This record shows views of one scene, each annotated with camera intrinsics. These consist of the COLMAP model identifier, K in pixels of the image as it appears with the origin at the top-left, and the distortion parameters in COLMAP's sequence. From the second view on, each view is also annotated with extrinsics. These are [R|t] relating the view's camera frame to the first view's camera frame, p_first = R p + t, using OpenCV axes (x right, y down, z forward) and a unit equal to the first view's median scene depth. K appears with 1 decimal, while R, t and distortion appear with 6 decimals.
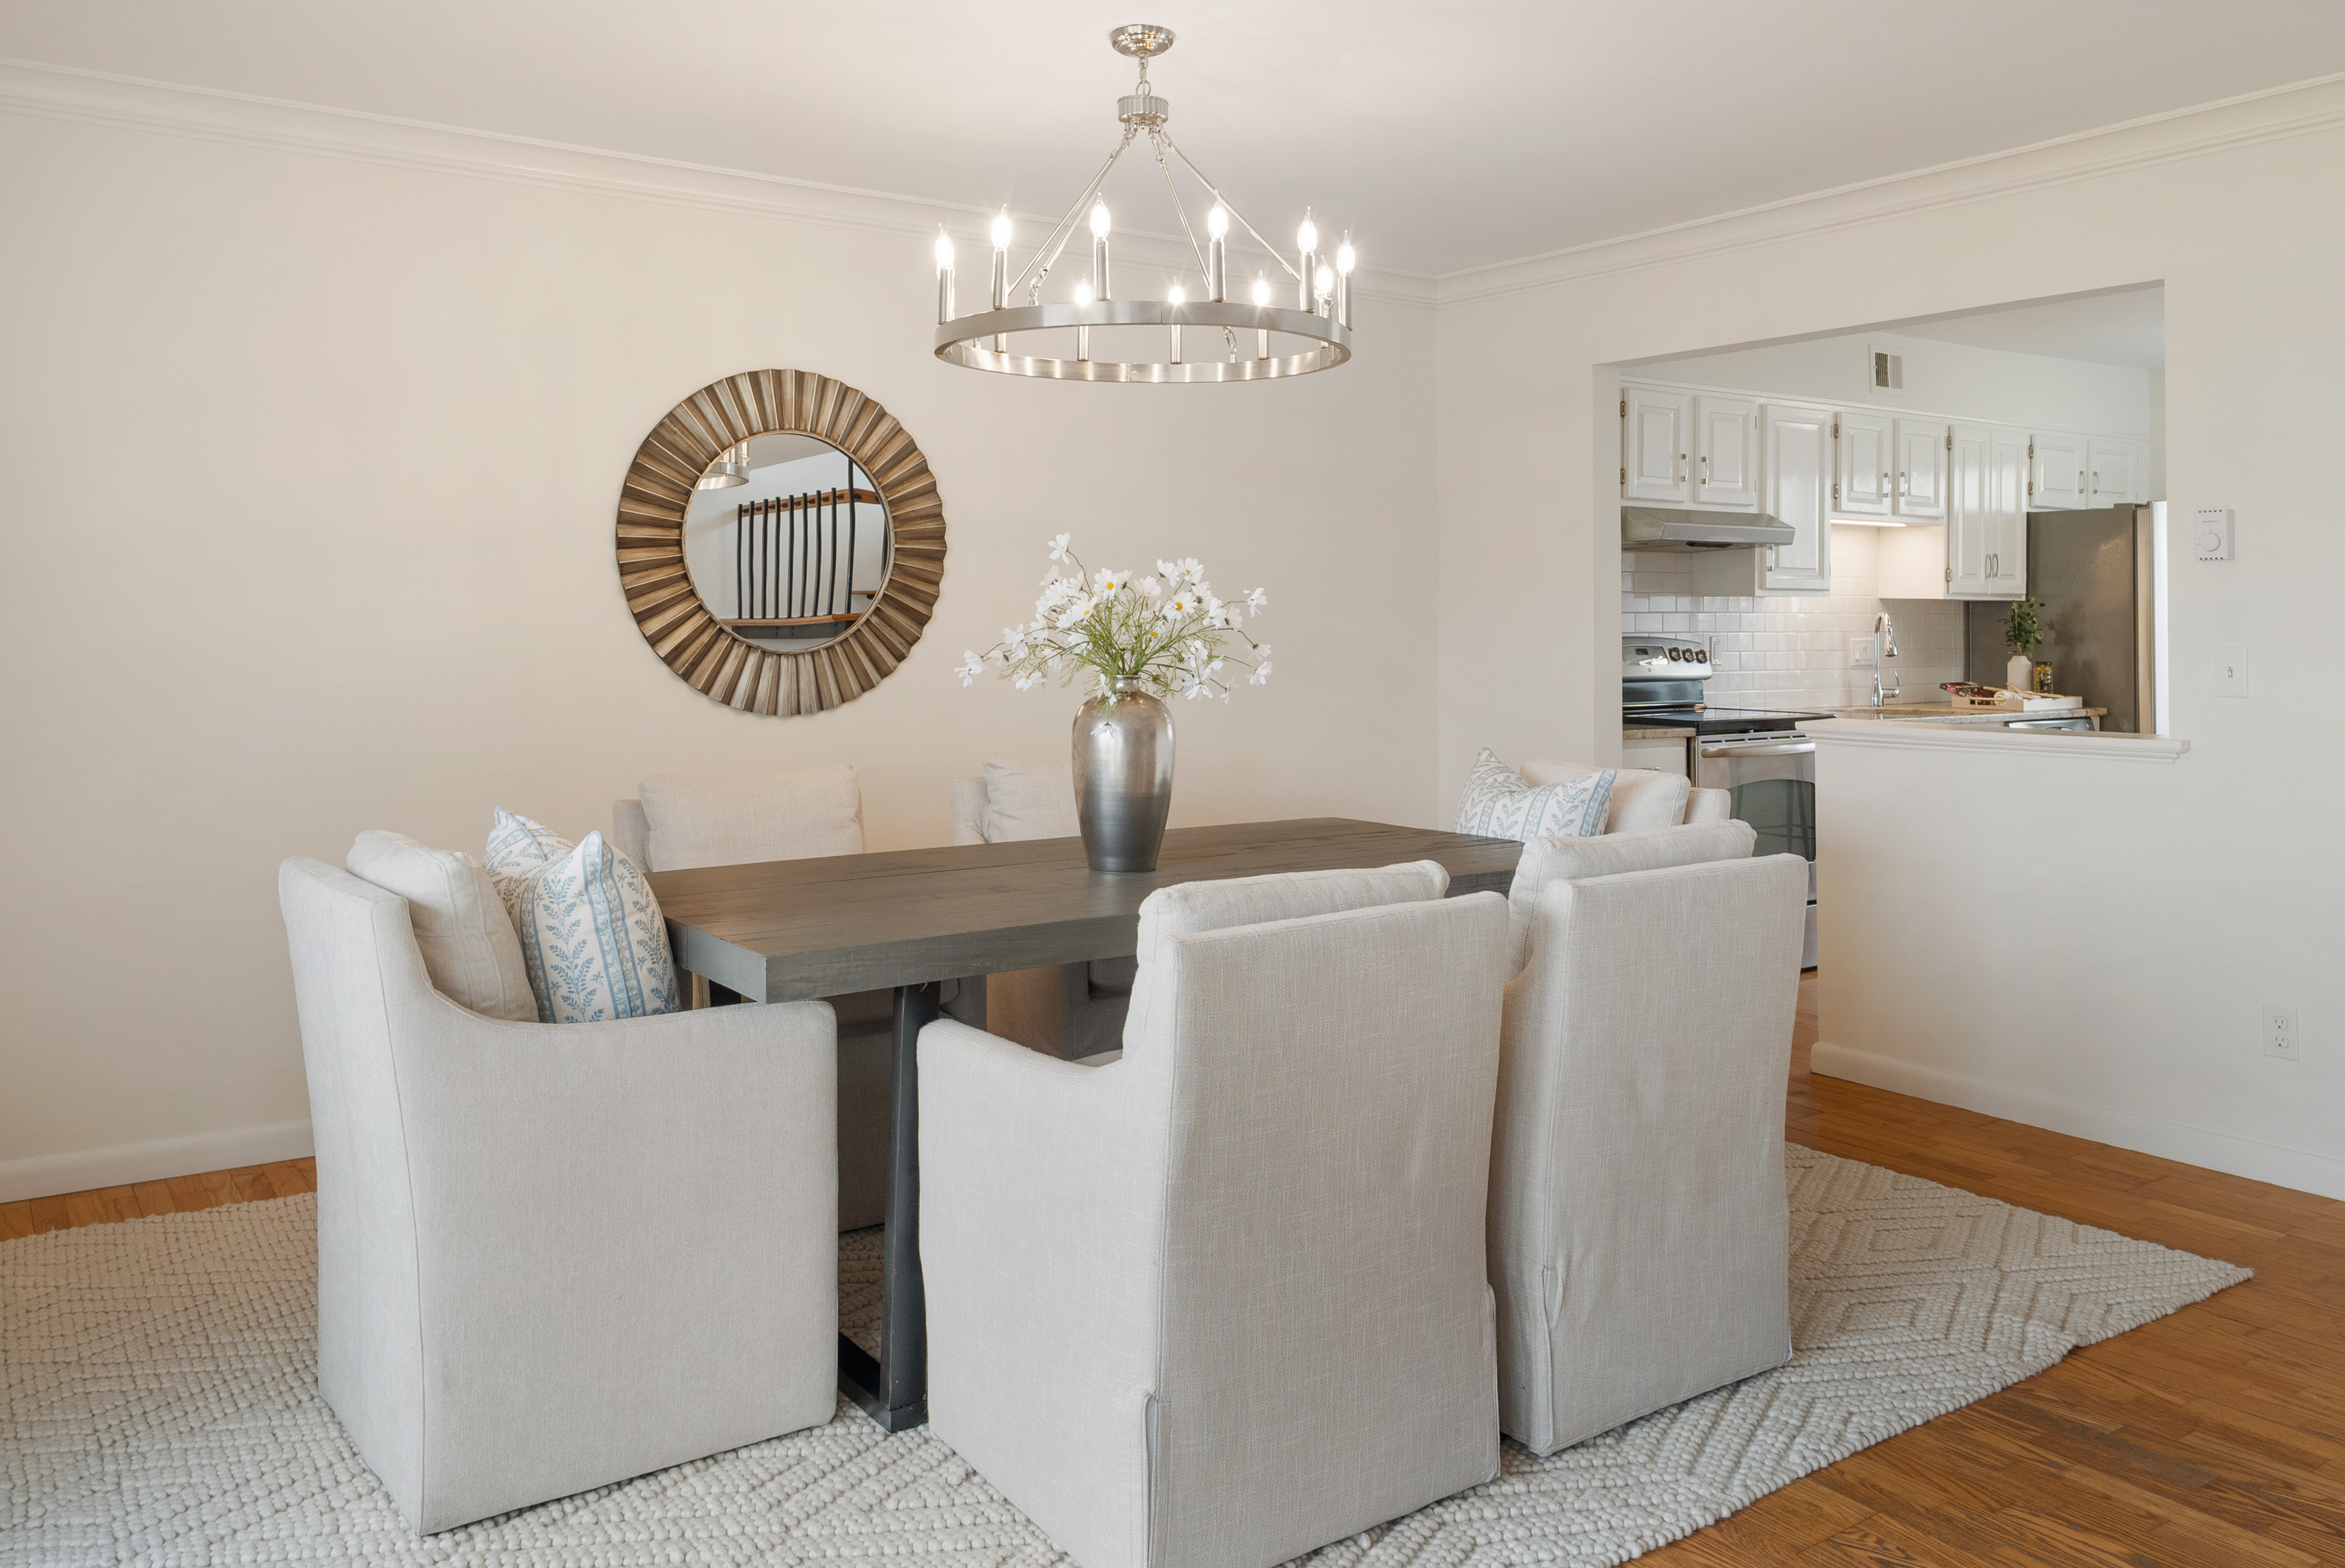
lens RADIAL K [[1765.0, 0, 1172.6], [0, 1765.0, 576.8], [0, 0, 1]] dist [0.012159, 0.001370]
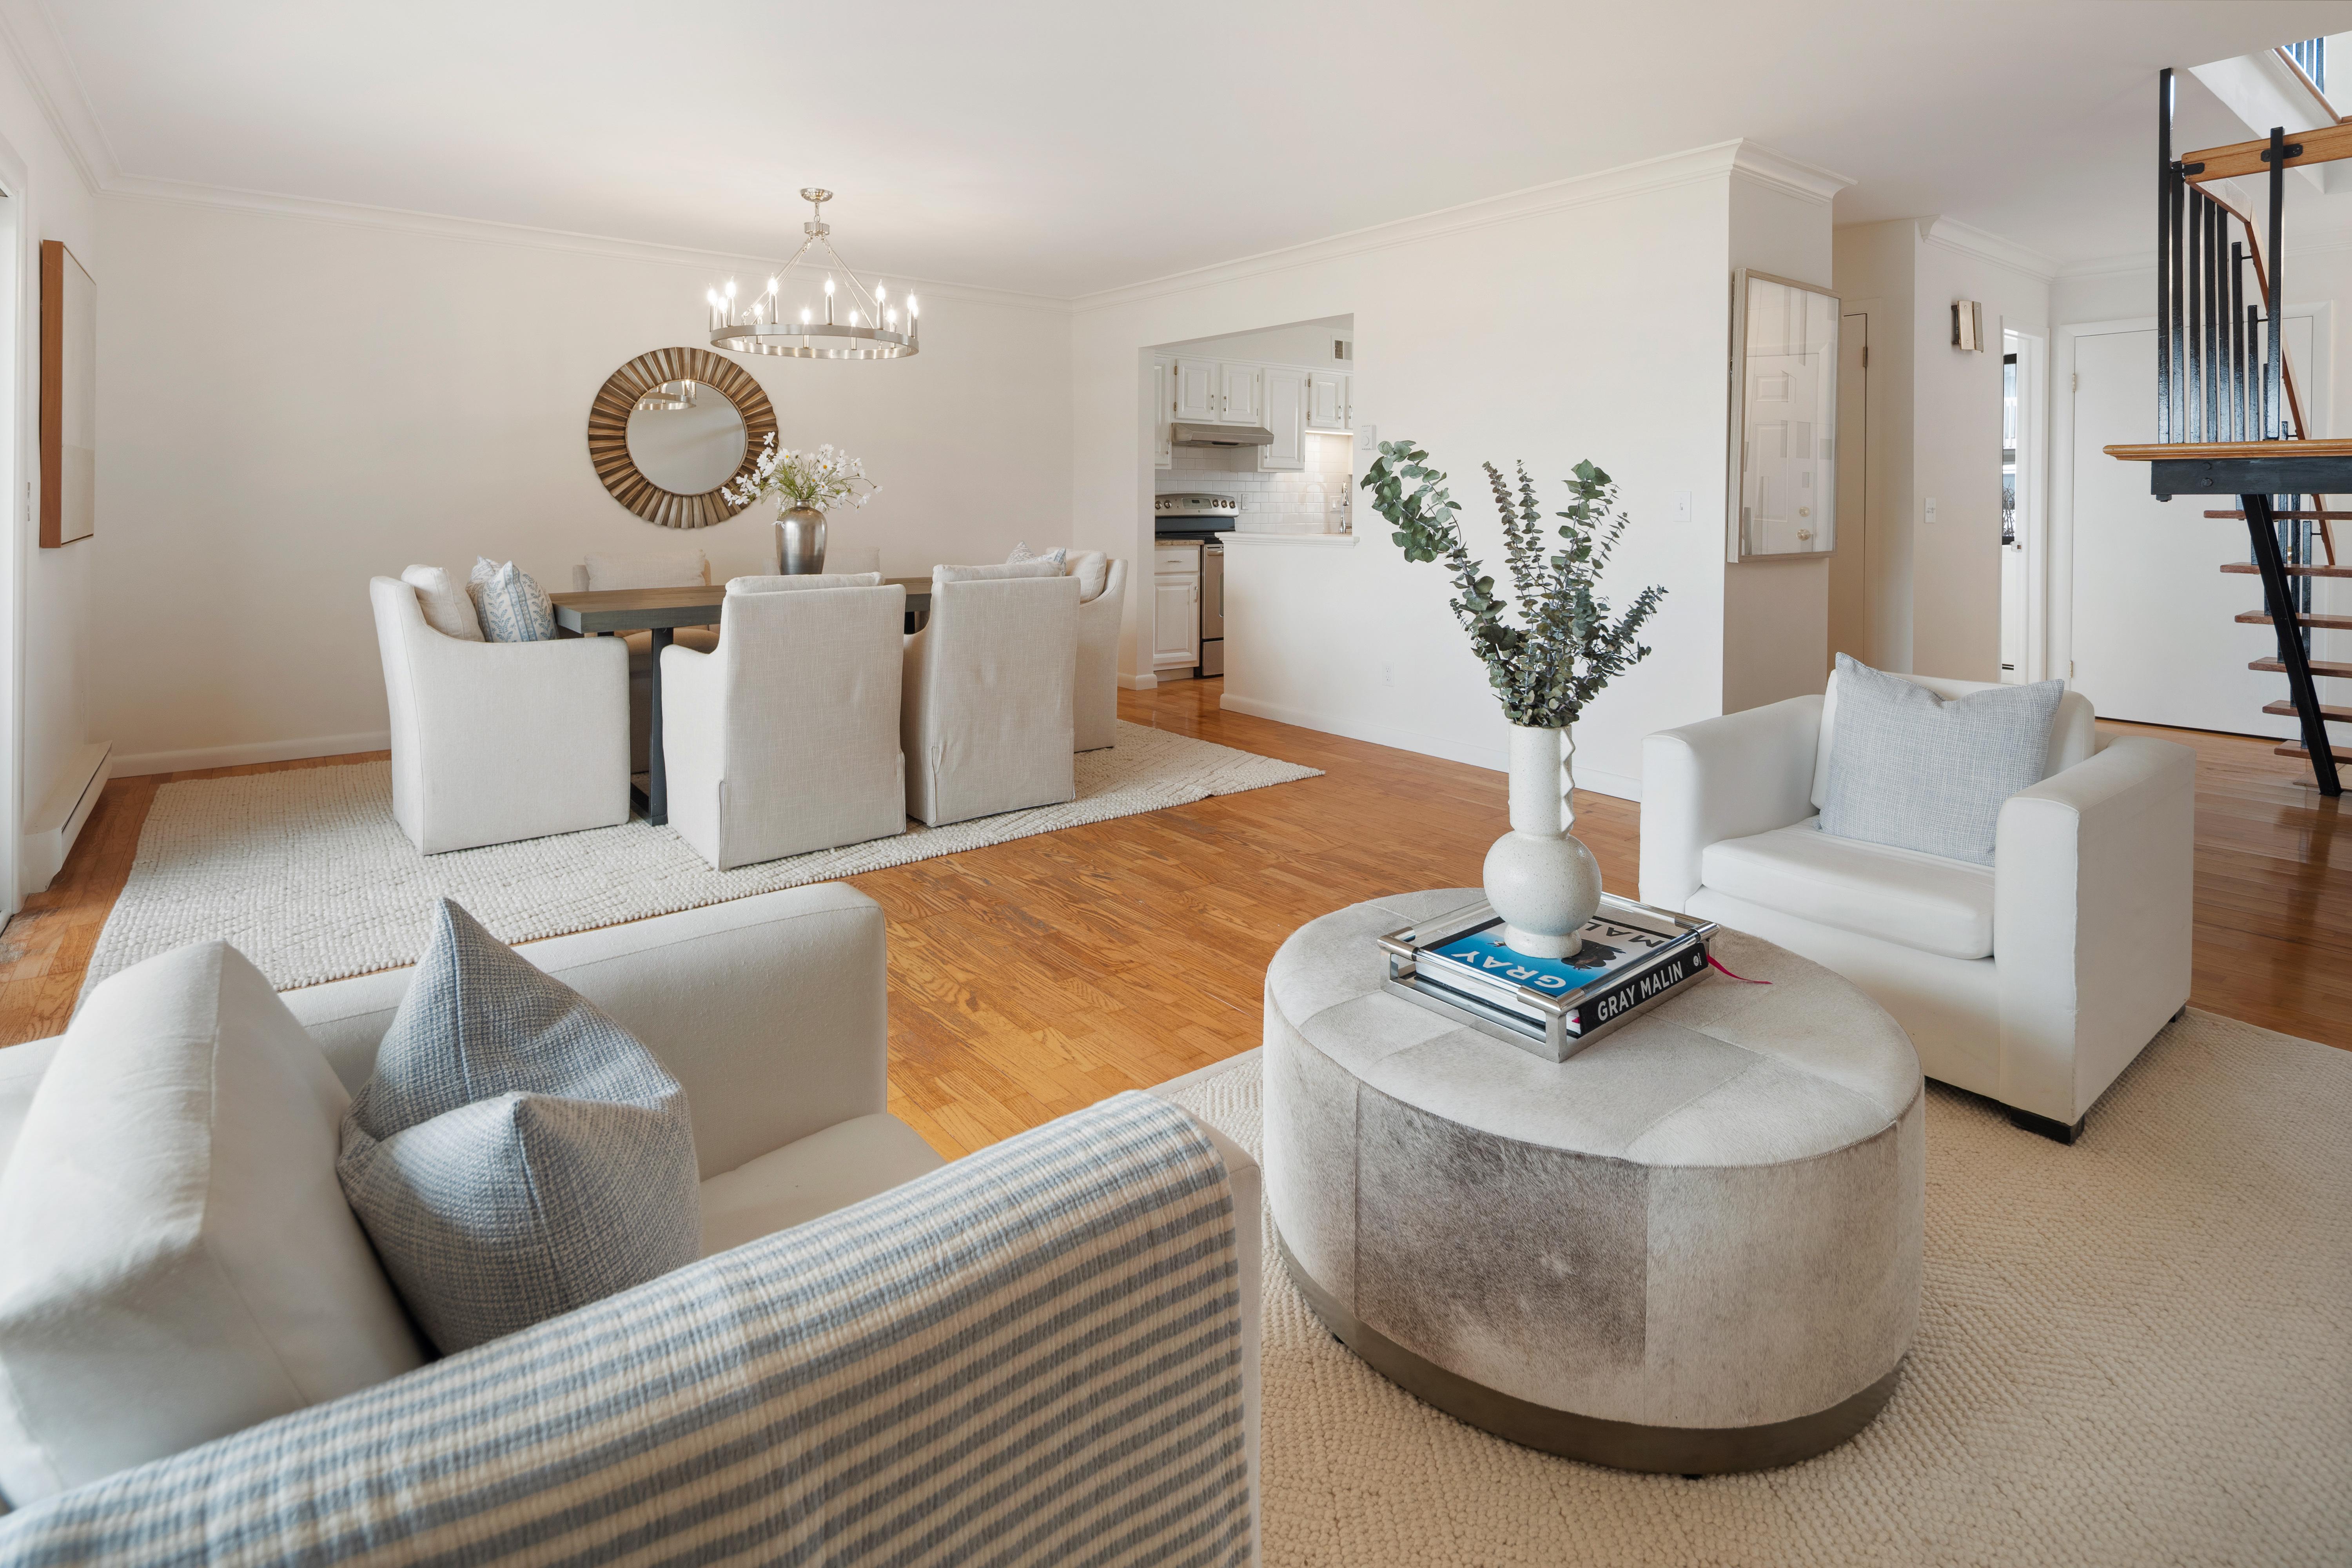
lens RADIAL K [[1155.9, 0, 1180.9], [0, 1155.9, 503.2], [0, 0, 1]] dist [-0.000706, -0.000331]
pose [[0.998011, 0.002241, 0.062999, 0.186068], [-0.004074, 0.999571, 0.028987, 0.009935], [-0.062907, -0.029186, 0.997593, -0.224601]]
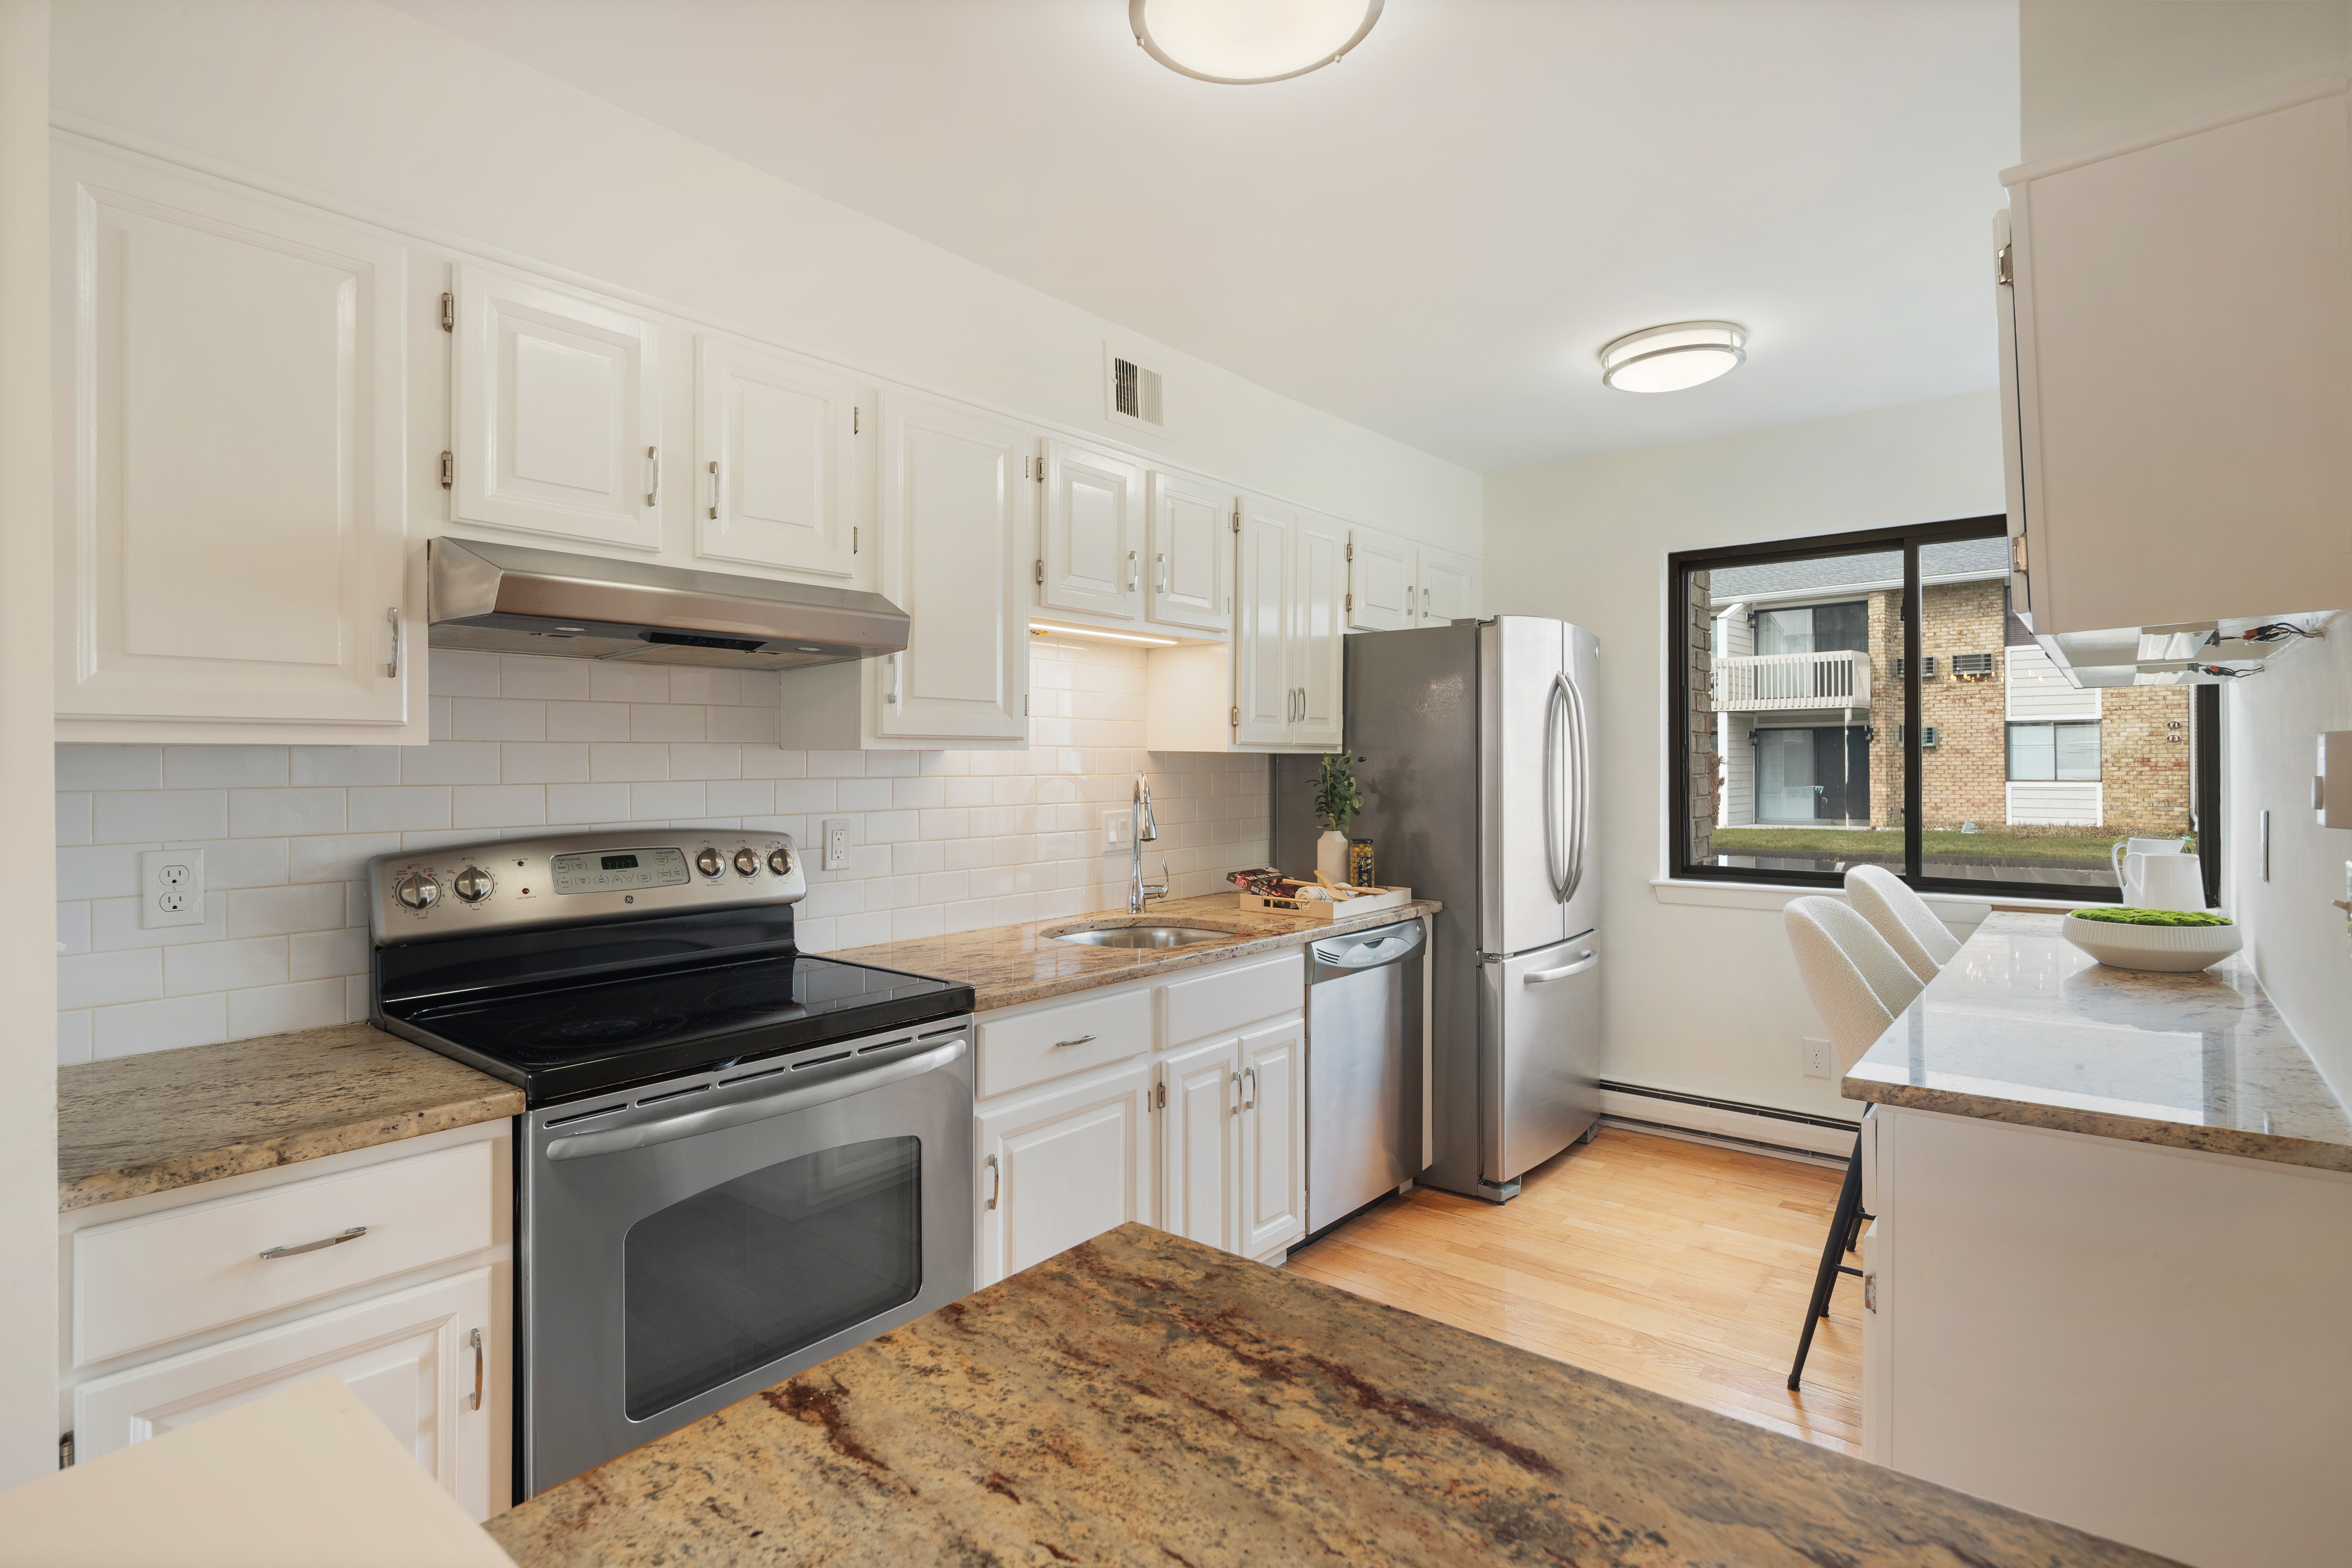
lens RADIAL K [[1163.7, 0, 1163.6], [0, 1163.7, 756.3], [0, 0, 1]] dist [-0.000190, -0.000222]
pose [[0.963183, -0.004677, 0.268804, 0.348199], [-0.000017, 0.999848, 0.017459, 0.007449], [-0.268845, -0.016820, 0.963037, 0.687787]]
